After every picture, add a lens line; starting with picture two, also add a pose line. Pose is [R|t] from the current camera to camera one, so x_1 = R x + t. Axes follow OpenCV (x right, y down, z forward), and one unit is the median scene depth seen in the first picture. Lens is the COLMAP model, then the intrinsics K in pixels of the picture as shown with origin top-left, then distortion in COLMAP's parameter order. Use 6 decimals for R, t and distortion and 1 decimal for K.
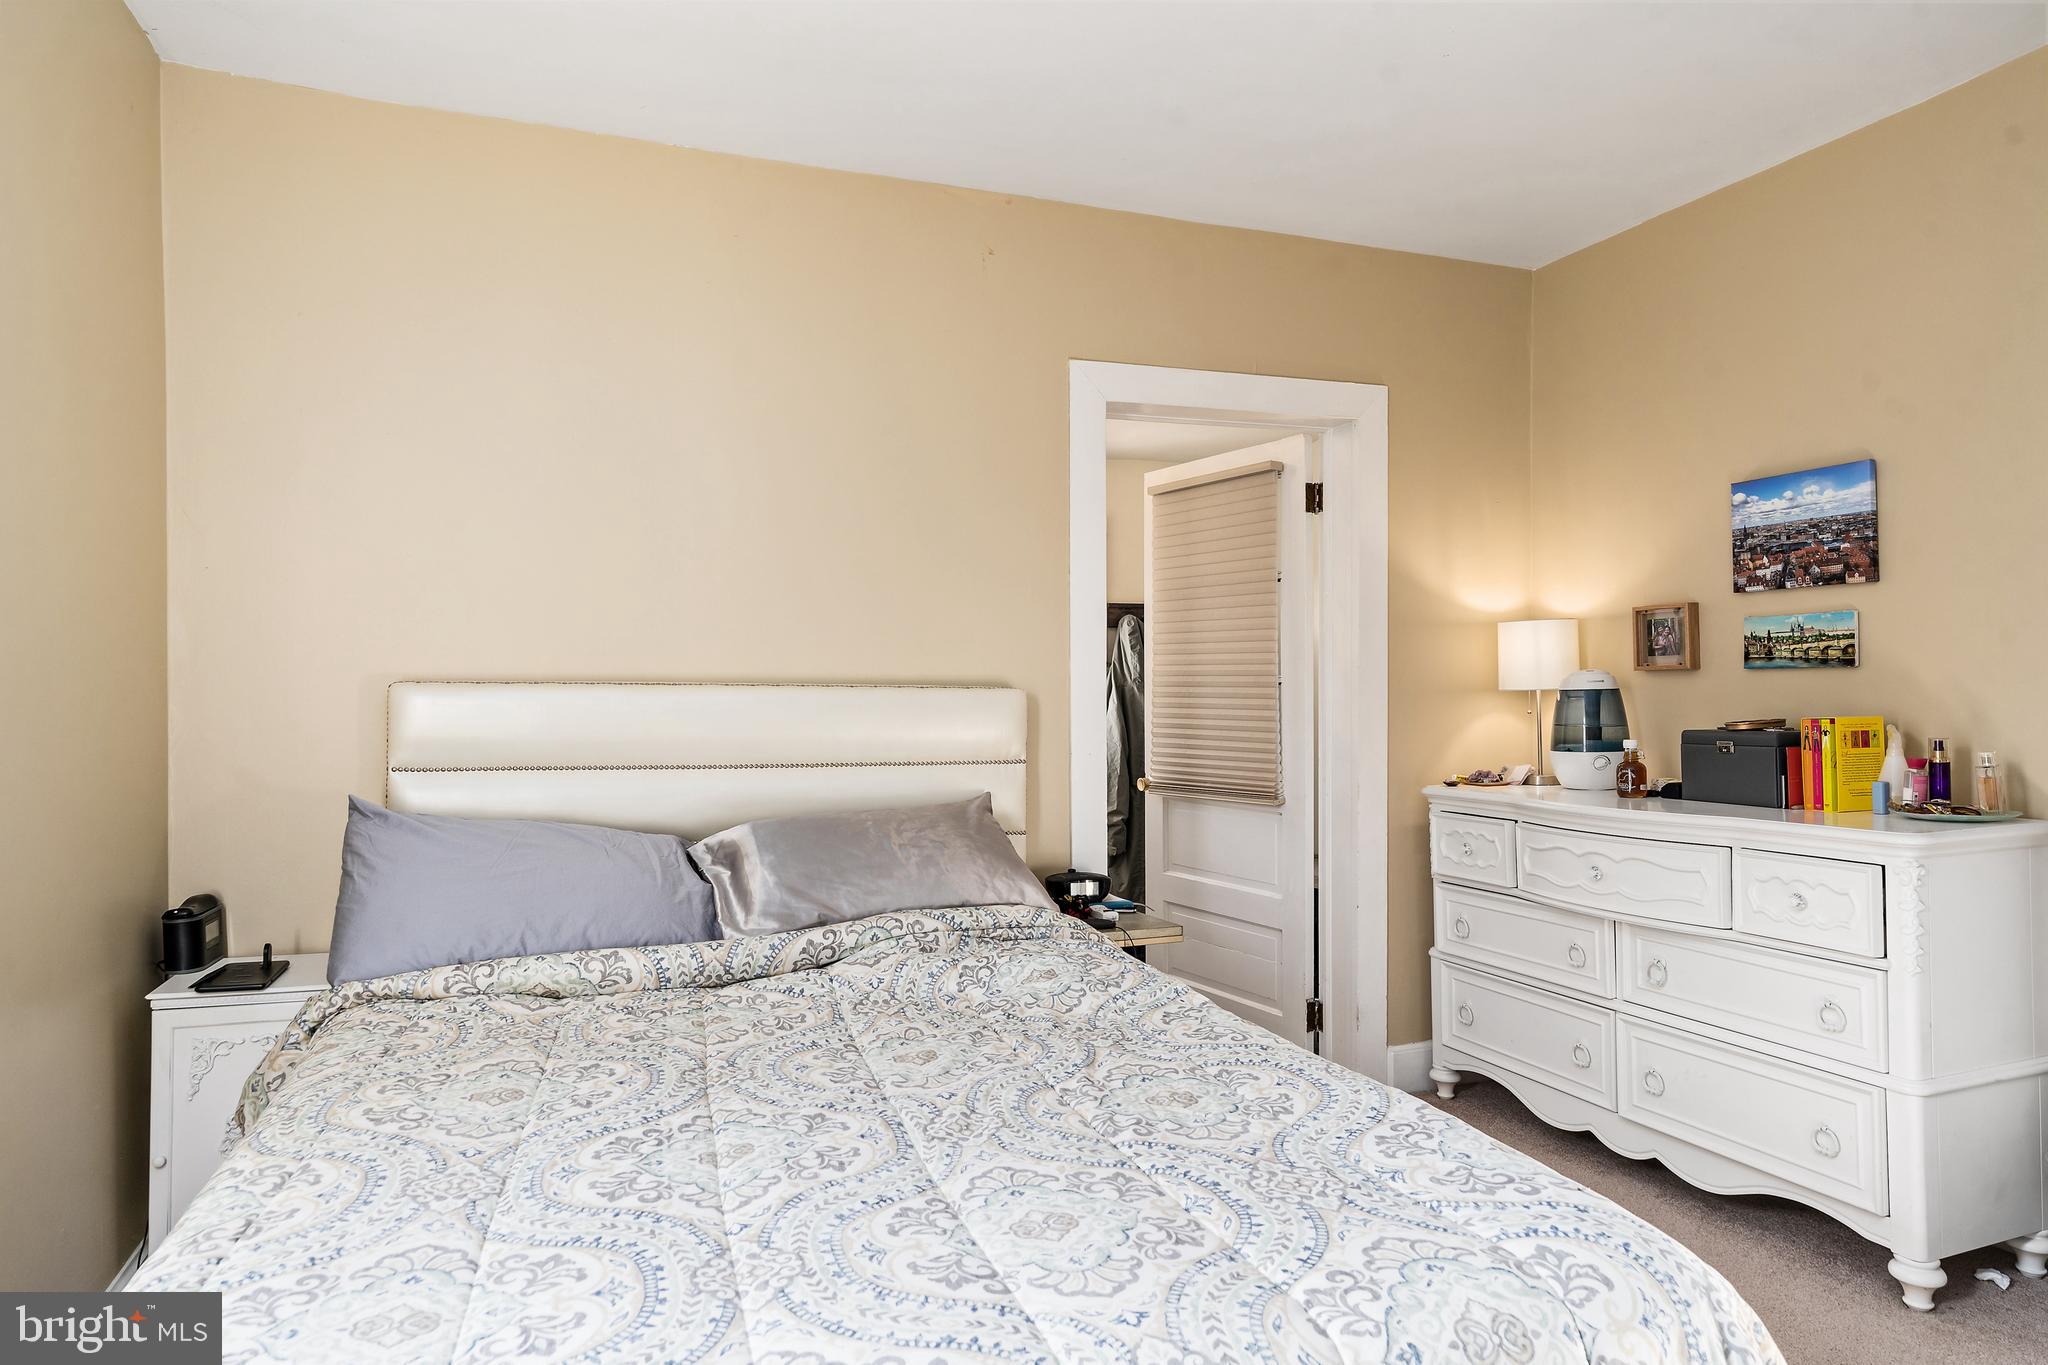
lens RADIAL K [[1221.0, 0, 1011.6], [0, 1221.0, 684.1], [0, 0, 1]] dist [-0.001569, 0.002142]
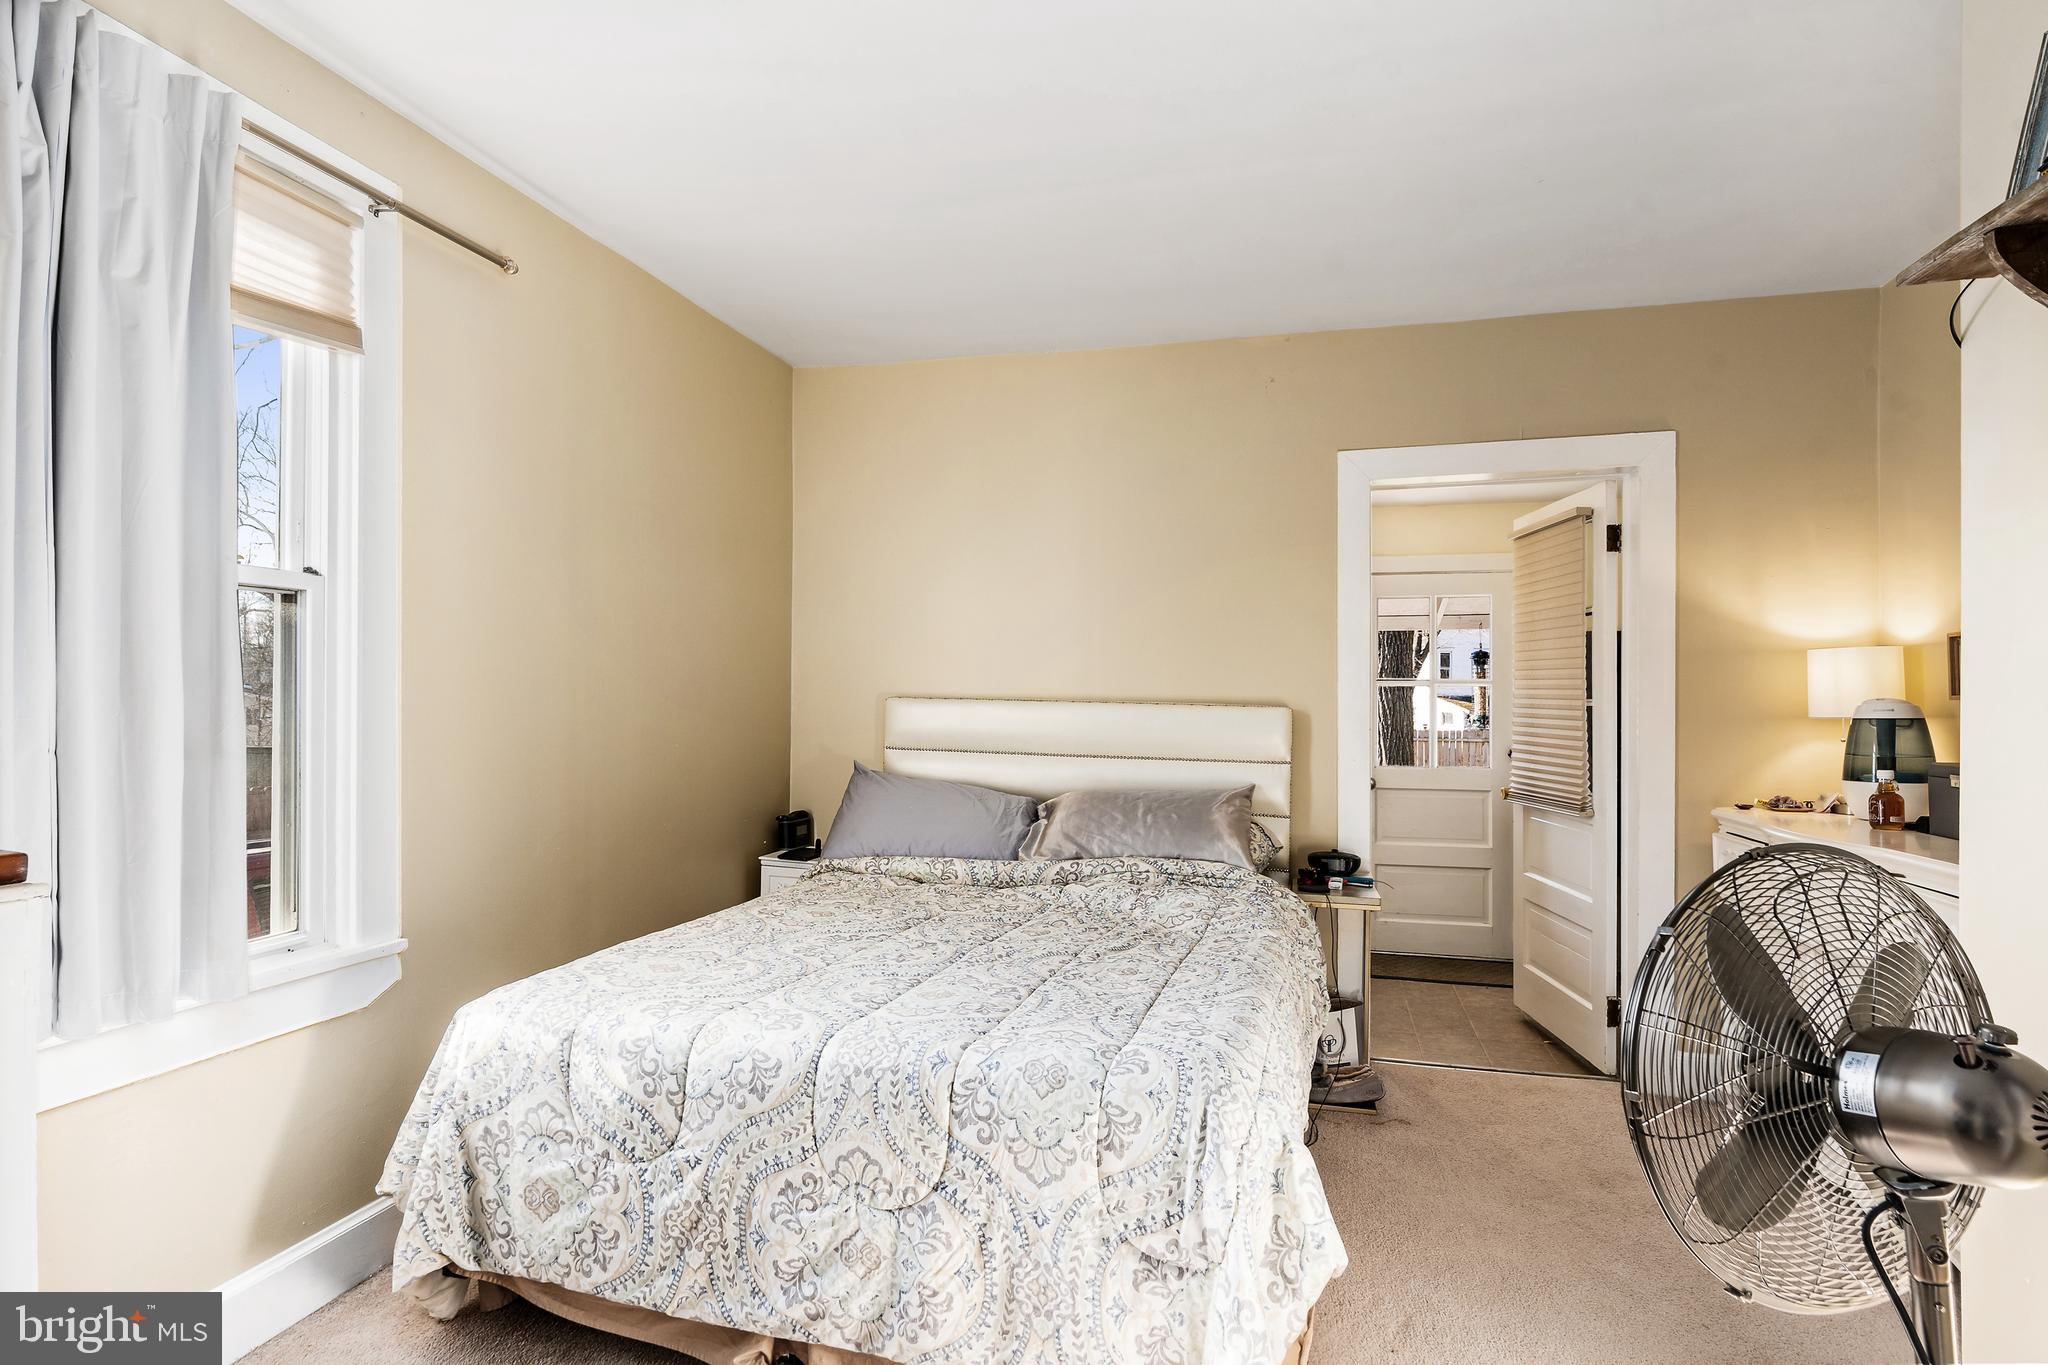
lens RADIAL K [[1054.7, 0, 1004.8], [0, 1054.7, 687.3], [0, 0, 1]] dist [0.003452, 0.000709]
pose [[0.811937, 0.005534, -0.583719, 0.512059], [-0.010877, 0.999925, -0.005649, -0.010592], [0.583644, 0.010936, 0.811936, -0.127103]]
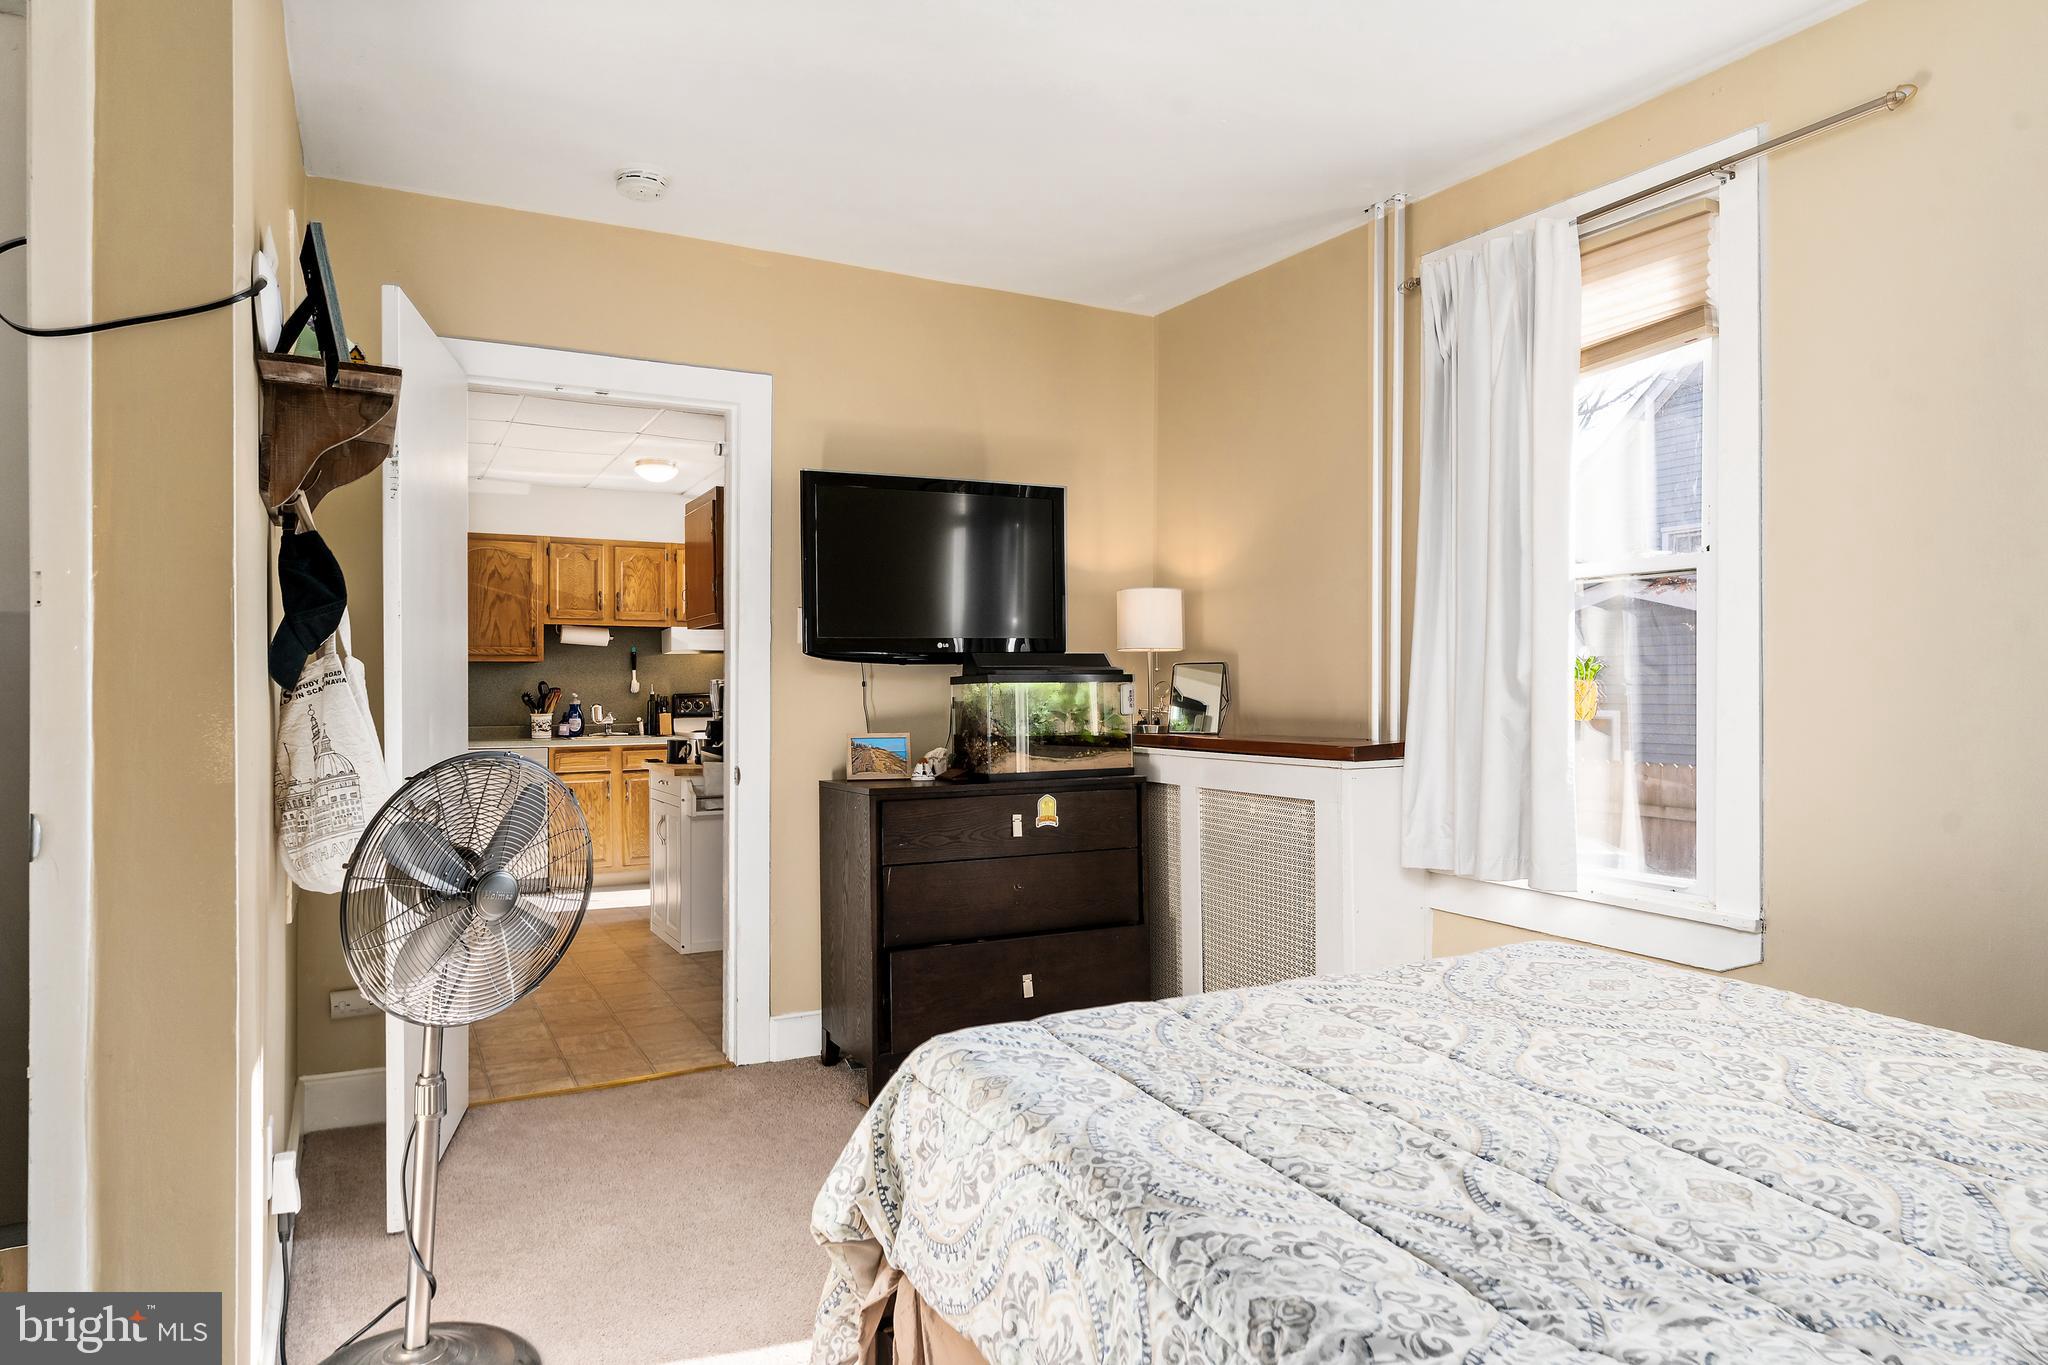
lens RADIAL K [[1221.0, 0, 1028.0], [0, 1221.0, 698.0], [0, 0, 1]] dist [-0.001569, 0.002142]
pose [[-0.991214, 0.009300, -0.131939, 0.290096], [0.008049, 0.999917, 0.010013, 0.008539], [0.132022, 0.008863, -0.991207, 1.172568]]
